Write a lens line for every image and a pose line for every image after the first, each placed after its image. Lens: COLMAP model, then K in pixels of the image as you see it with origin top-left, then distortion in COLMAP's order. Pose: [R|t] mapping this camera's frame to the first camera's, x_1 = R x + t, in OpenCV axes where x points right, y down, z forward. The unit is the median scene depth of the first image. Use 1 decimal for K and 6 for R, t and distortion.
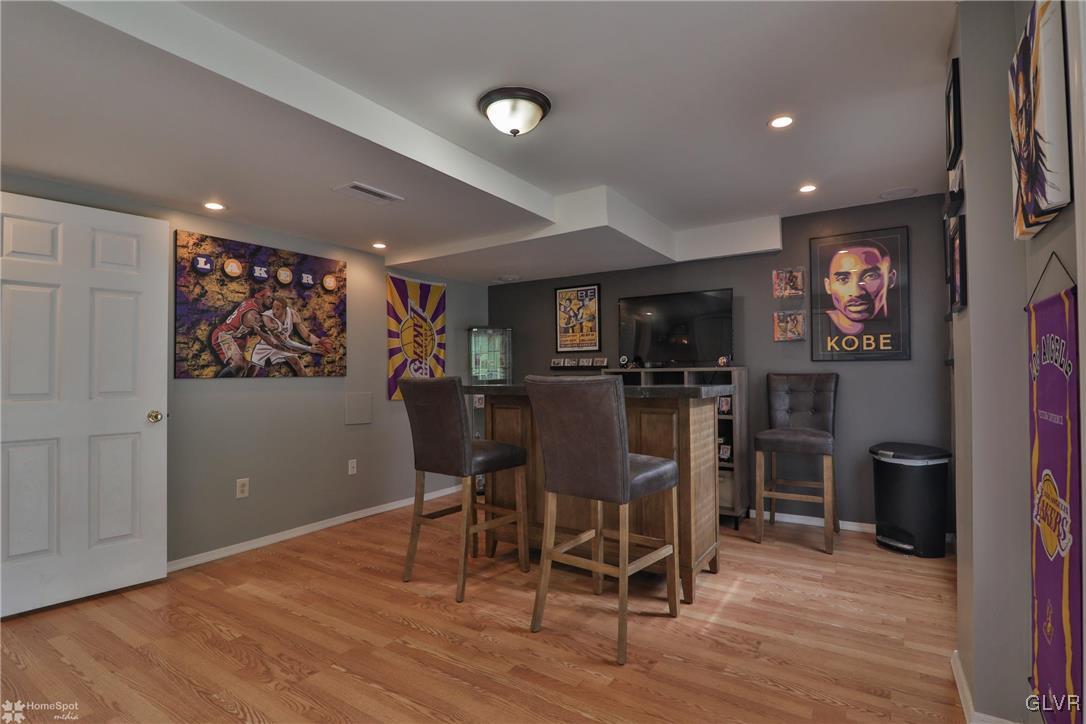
lens RADIAL K [[528.4, 0, 543.0], [0, 528.4, 362.0], [0, 0, 1]] dist [-0.020750, 0.001031]
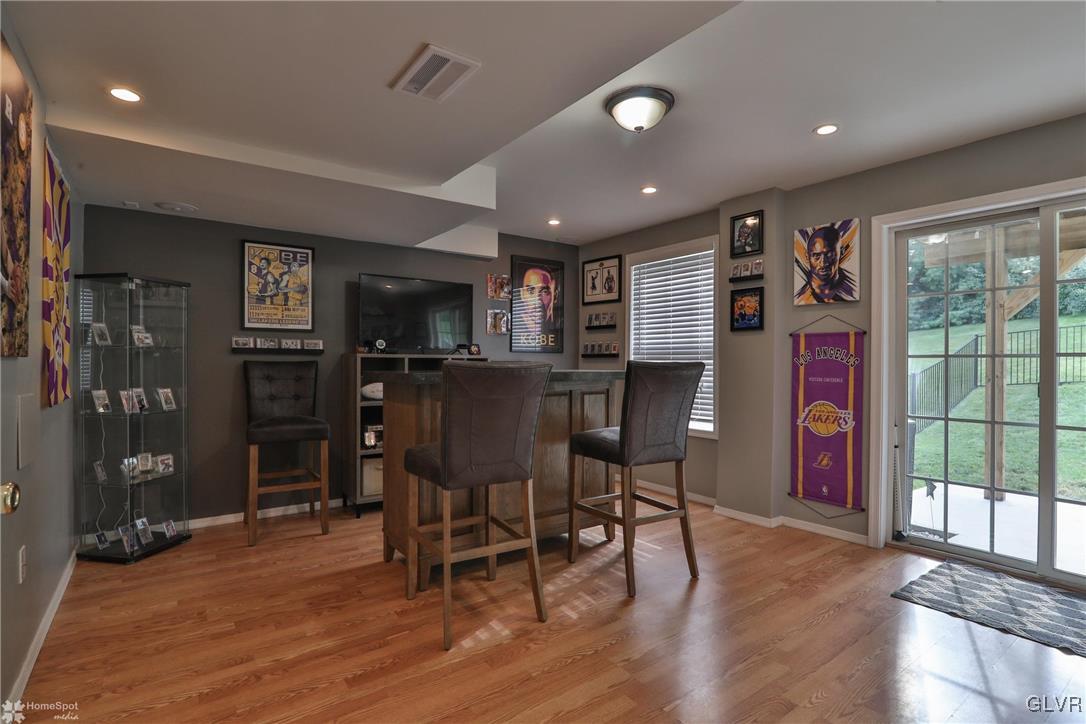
lens RADIAL K [[528.4, 0, 543.0], [0, 528.4, 362.0], [0, 0, 1]] dist [-0.020750, 0.001031]
pose [[0.352455, 0.008742, 0.935788, -0.630542], [-0.028733, 0.999586, 0.001484, 0.018257], [-0.935388, -0.027411, 0.352560, 0.458169]]
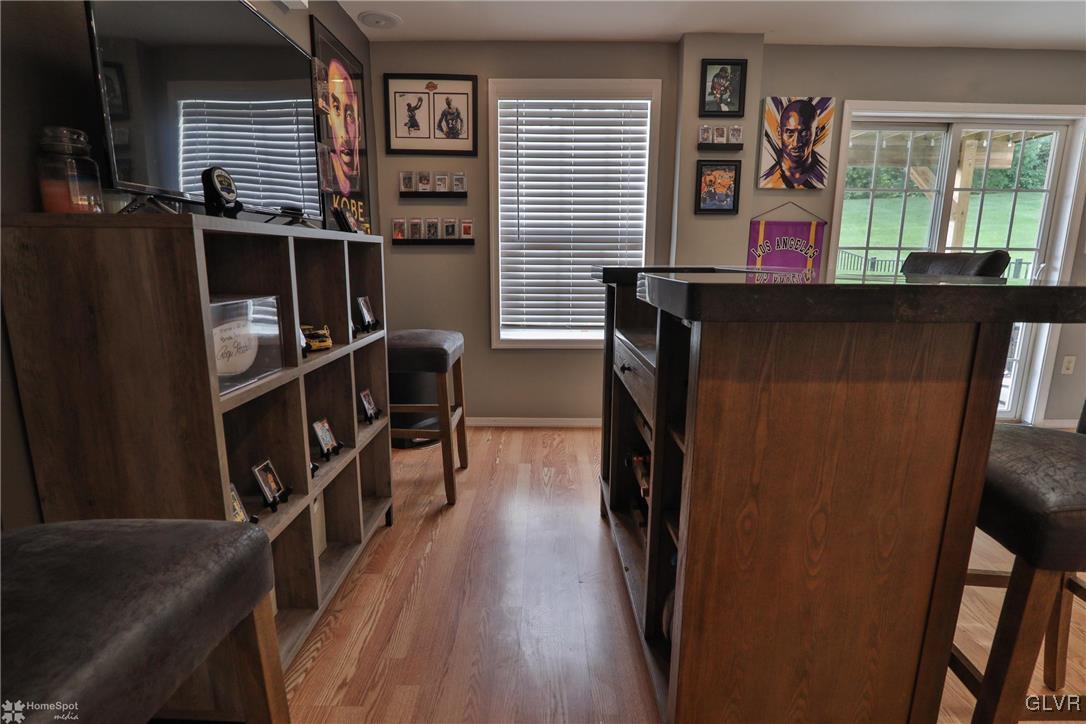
lens RADIAL K [[528.4, 0, 543.0], [0, 528.4, 362.0], [0, 0, 1]] dist [-0.020750, 0.001031]
pose [[-0.545338, -0.164673, 0.821882, -0.163757], [-0.019019, 0.982691, 0.184274, 0.028940], [-0.838001, 0.084860, -0.539030, 1.088296]]
